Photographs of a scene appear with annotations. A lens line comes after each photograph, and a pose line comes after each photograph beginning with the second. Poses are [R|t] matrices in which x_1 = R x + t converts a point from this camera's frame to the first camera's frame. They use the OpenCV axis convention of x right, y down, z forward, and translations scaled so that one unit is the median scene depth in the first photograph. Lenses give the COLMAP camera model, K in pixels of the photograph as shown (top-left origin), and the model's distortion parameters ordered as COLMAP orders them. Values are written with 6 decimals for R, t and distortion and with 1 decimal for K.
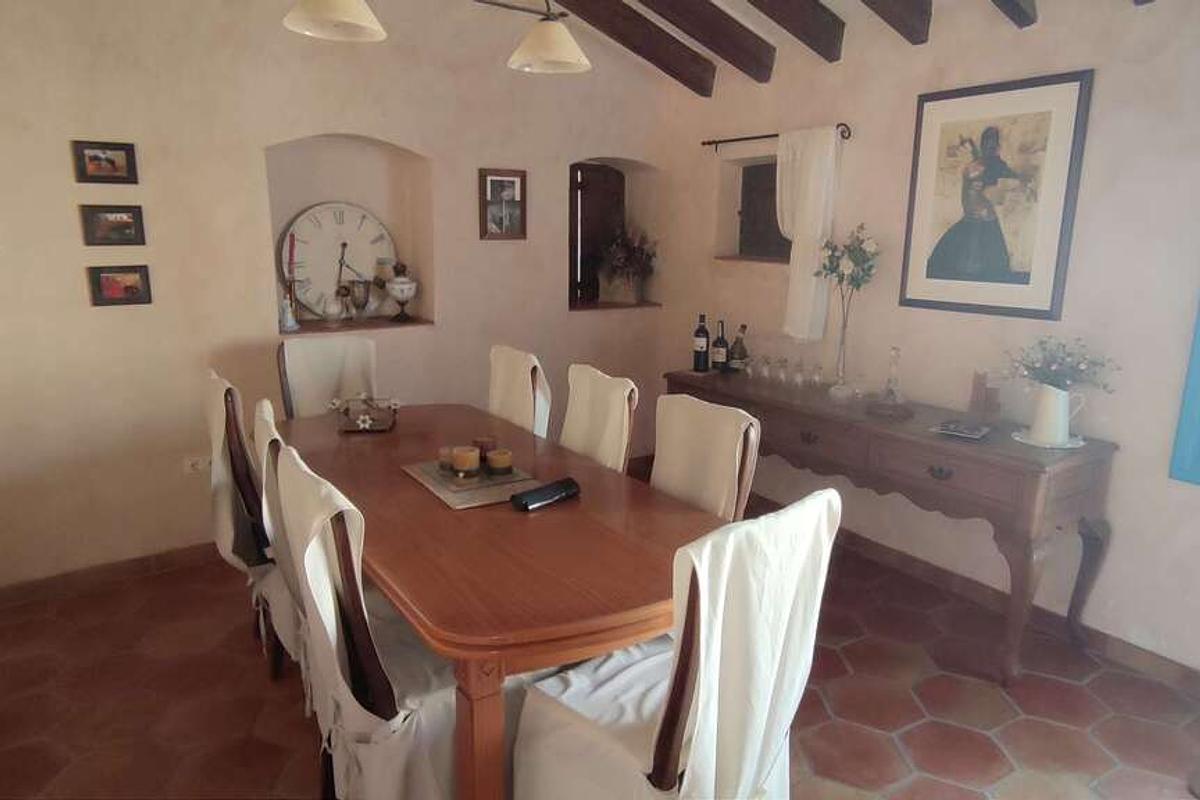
lens RADIAL K [[813.9, 0, 603.1], [0, 813.9, 399.5], [0, 0, 1]] dist [0.008756, -0.011912]
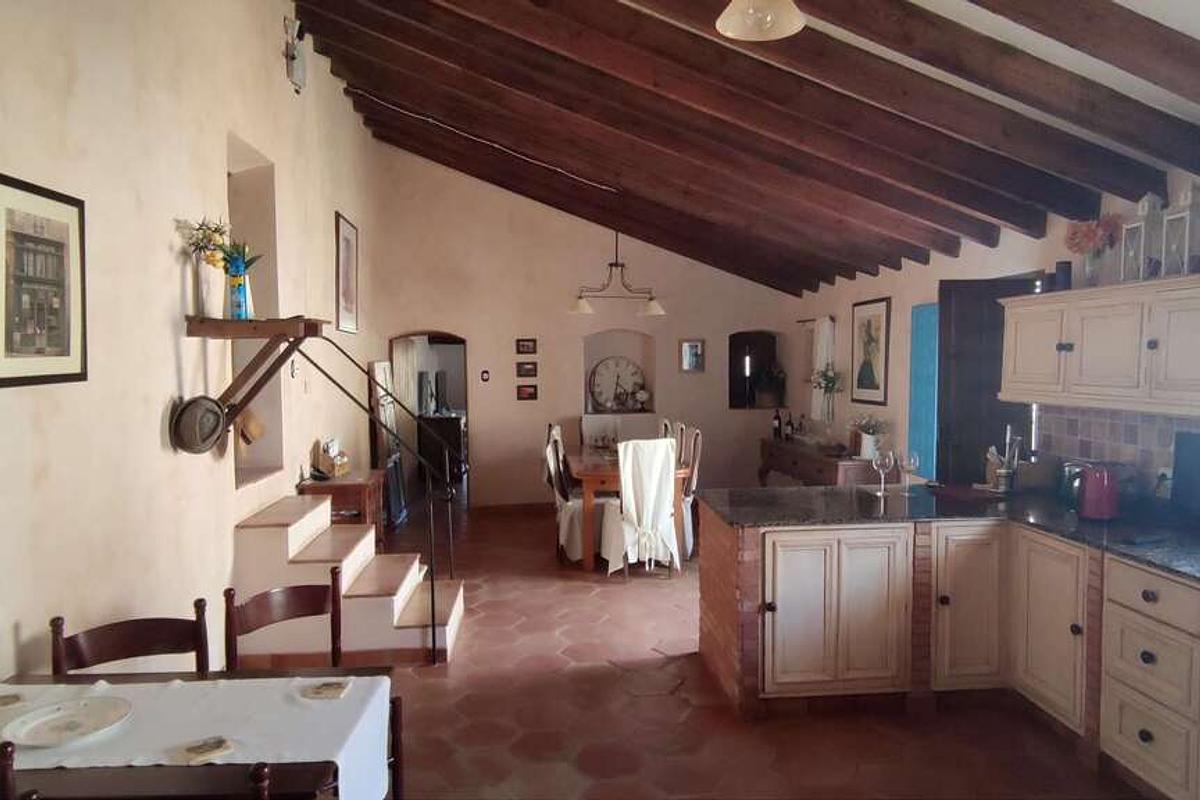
lens RADIAL K [[813.9, 0, 603.6], [0, 813.9, 403.6], [0, 0, 1]] dist [0.008756, -0.011912]
pose [[0.885651, 0.004065, -0.464334, 0.767948], [-0.076459, 0.987590, -0.137188, 0.215506], [0.458014, 0.157003, 0.874970, -1.068526]]
